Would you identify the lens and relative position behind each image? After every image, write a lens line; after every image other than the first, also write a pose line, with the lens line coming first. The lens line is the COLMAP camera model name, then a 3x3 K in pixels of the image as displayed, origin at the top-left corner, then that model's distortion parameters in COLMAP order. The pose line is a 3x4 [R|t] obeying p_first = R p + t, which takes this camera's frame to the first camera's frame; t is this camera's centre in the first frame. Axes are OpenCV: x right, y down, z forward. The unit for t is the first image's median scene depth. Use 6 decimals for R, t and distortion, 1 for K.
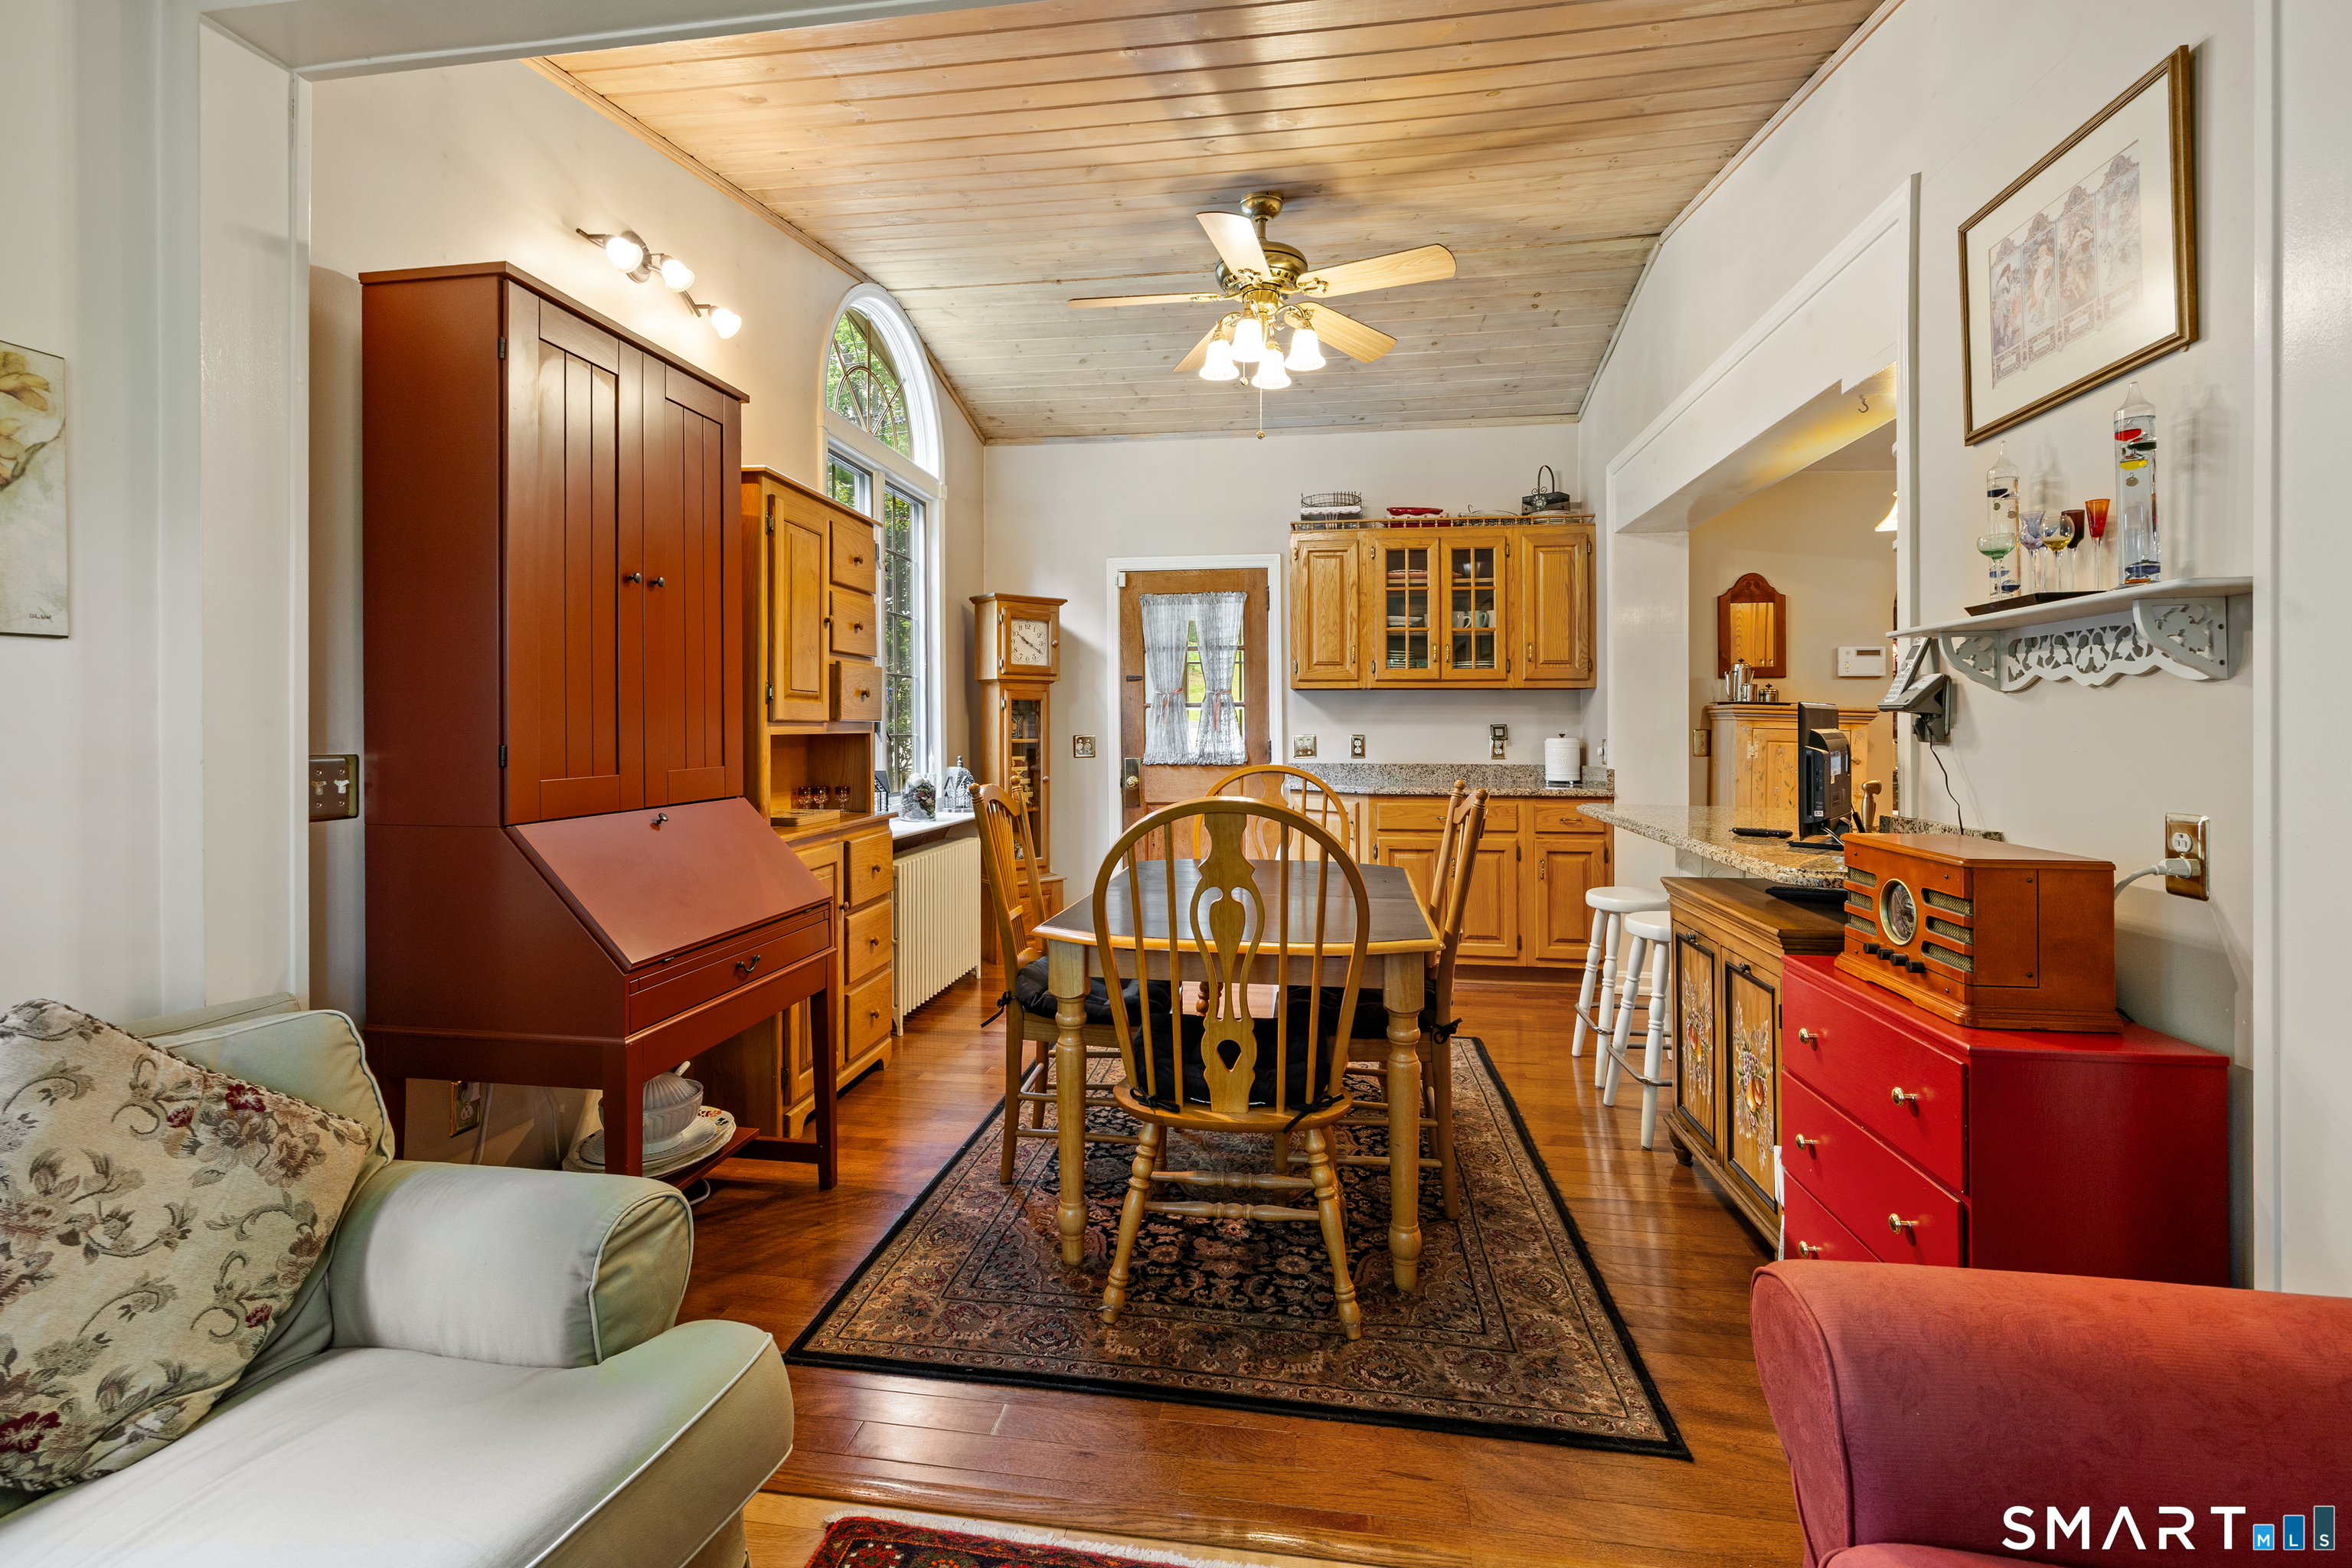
lens RADIAL K [[1036.6, 0, 1170.2], [0, 1036.6, 741.8], [0, 0, 1]] dist [-0.000674, 0.000519]
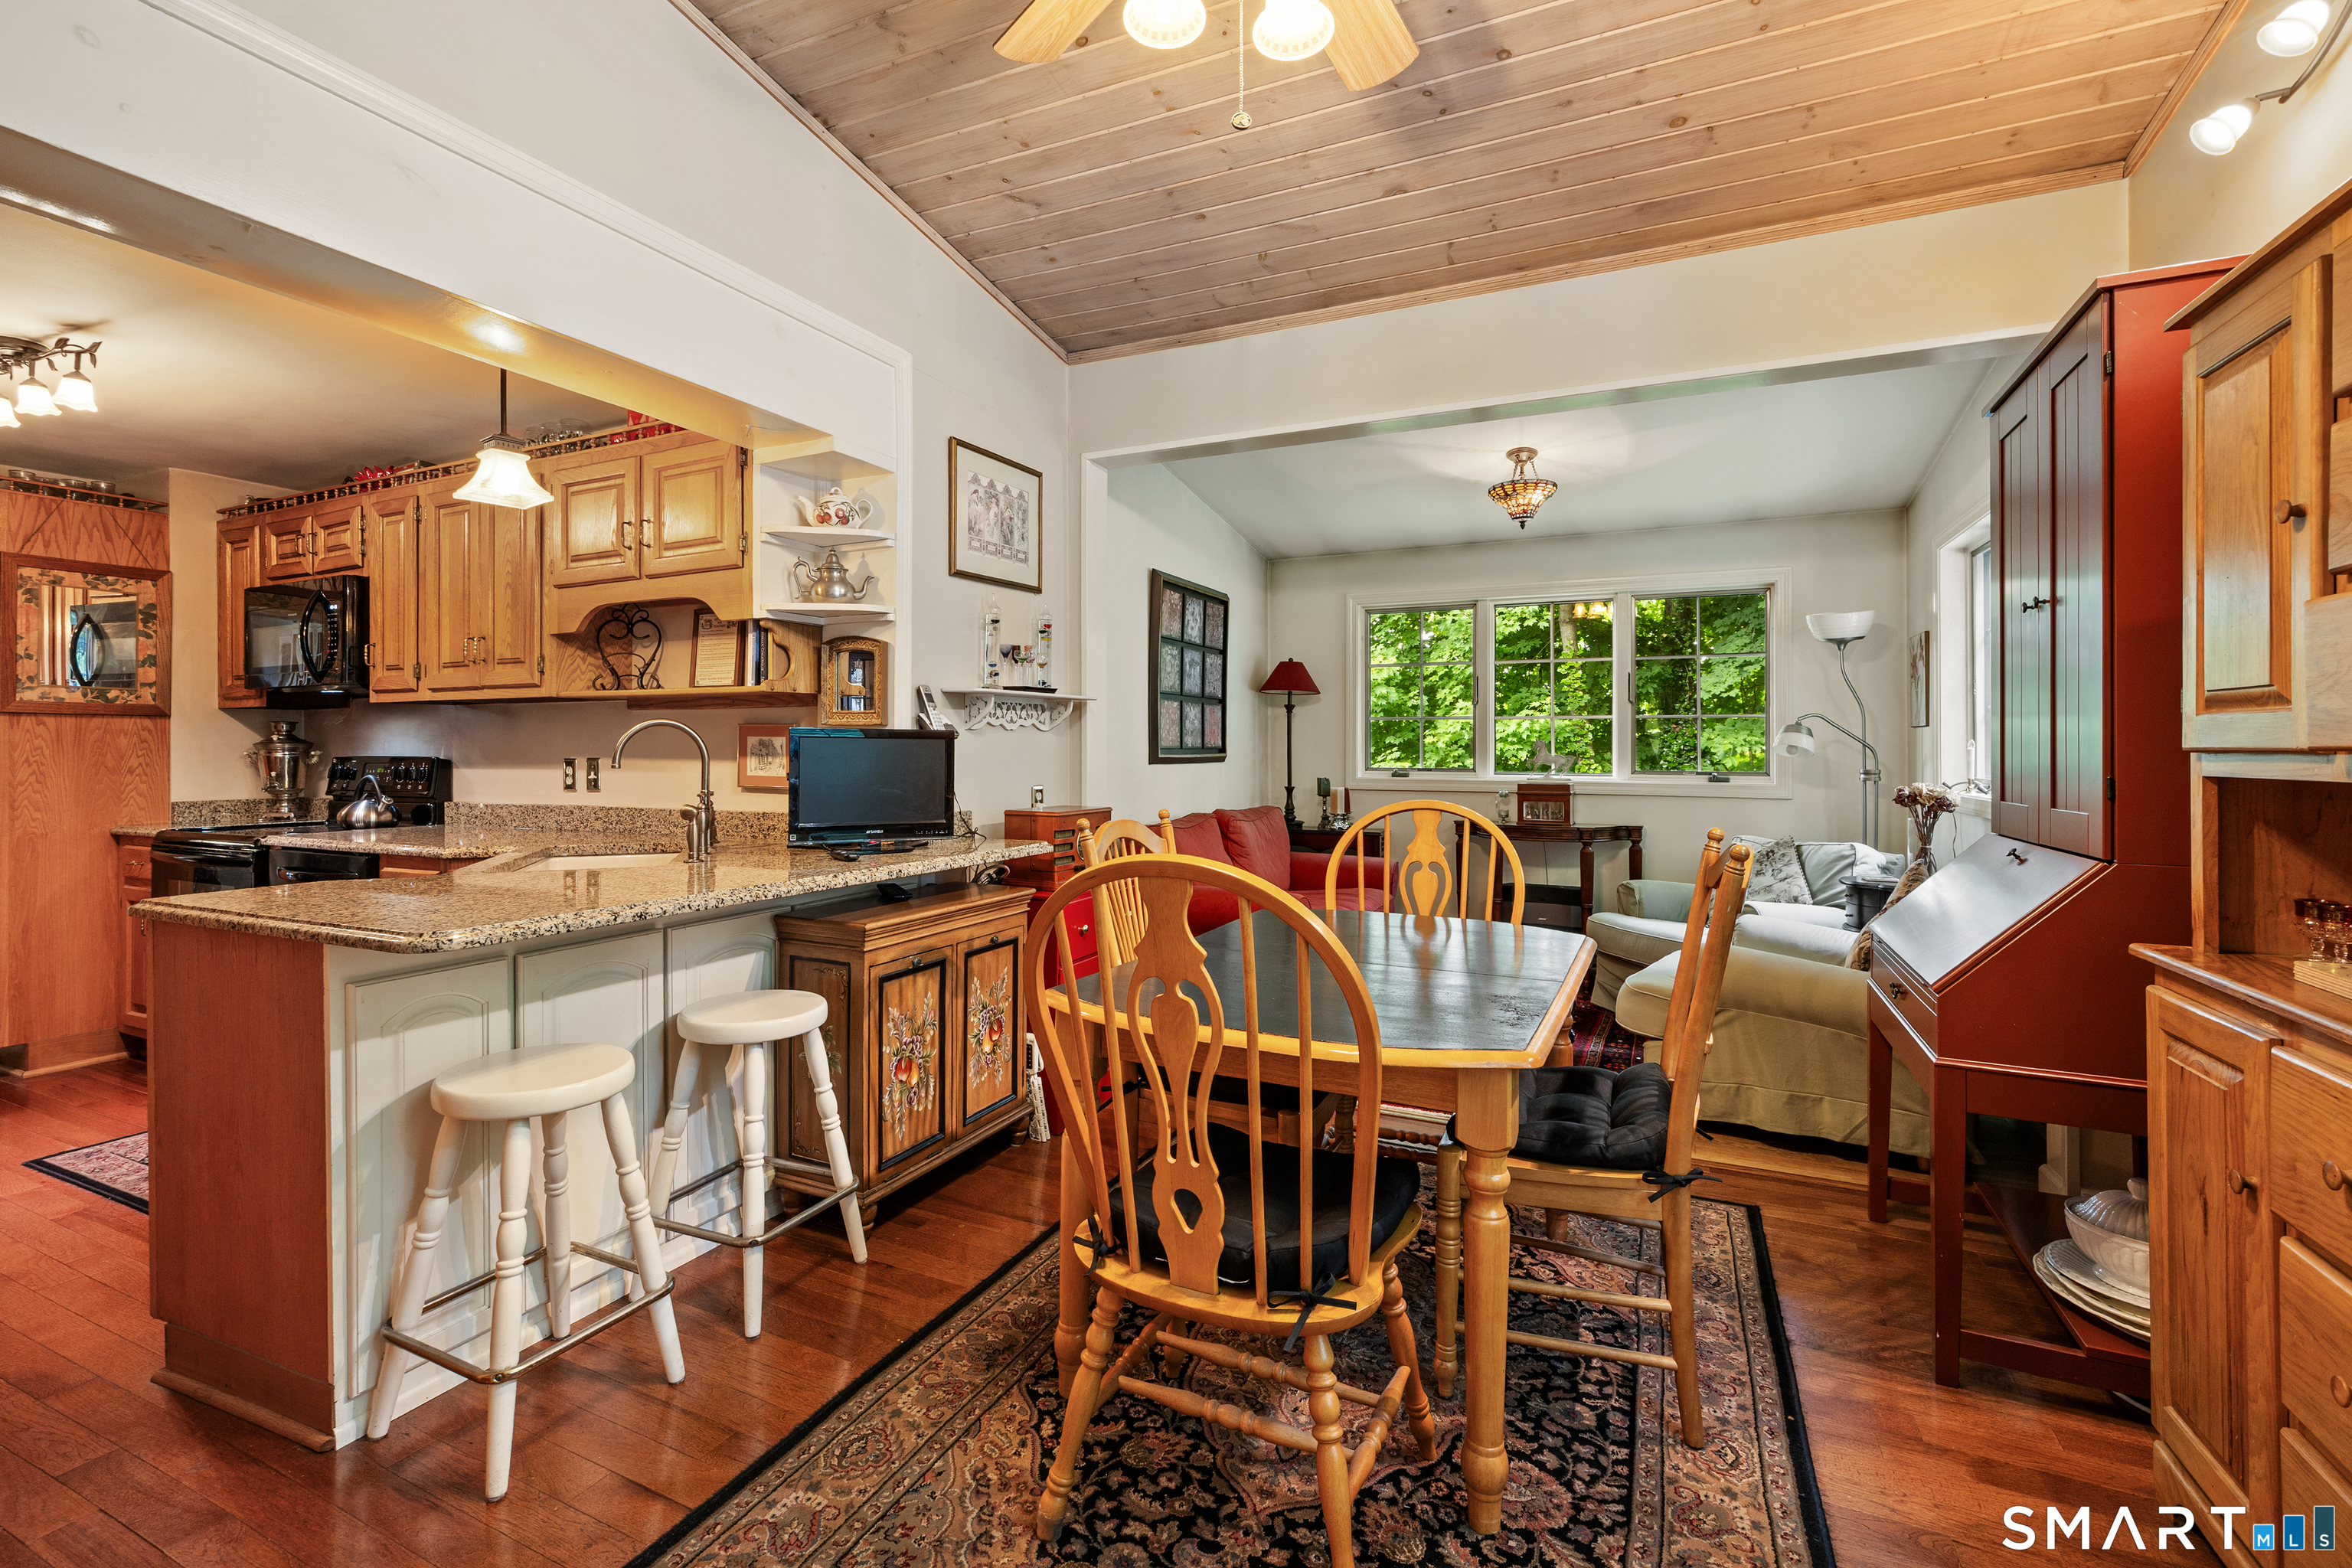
lens RADIAL K [[1036.6, 0, 1170.2], [0, 1036.6, 741.8], [0, 0, 1]] dist [-0.000674, 0.000519]
pose [[-0.958402, 0.001115, 0.285418, -0.017845], [0.004878, 0.999910, 0.012473, -0.043089], [-0.285379, 0.013346, -0.958322, 2.350235]]
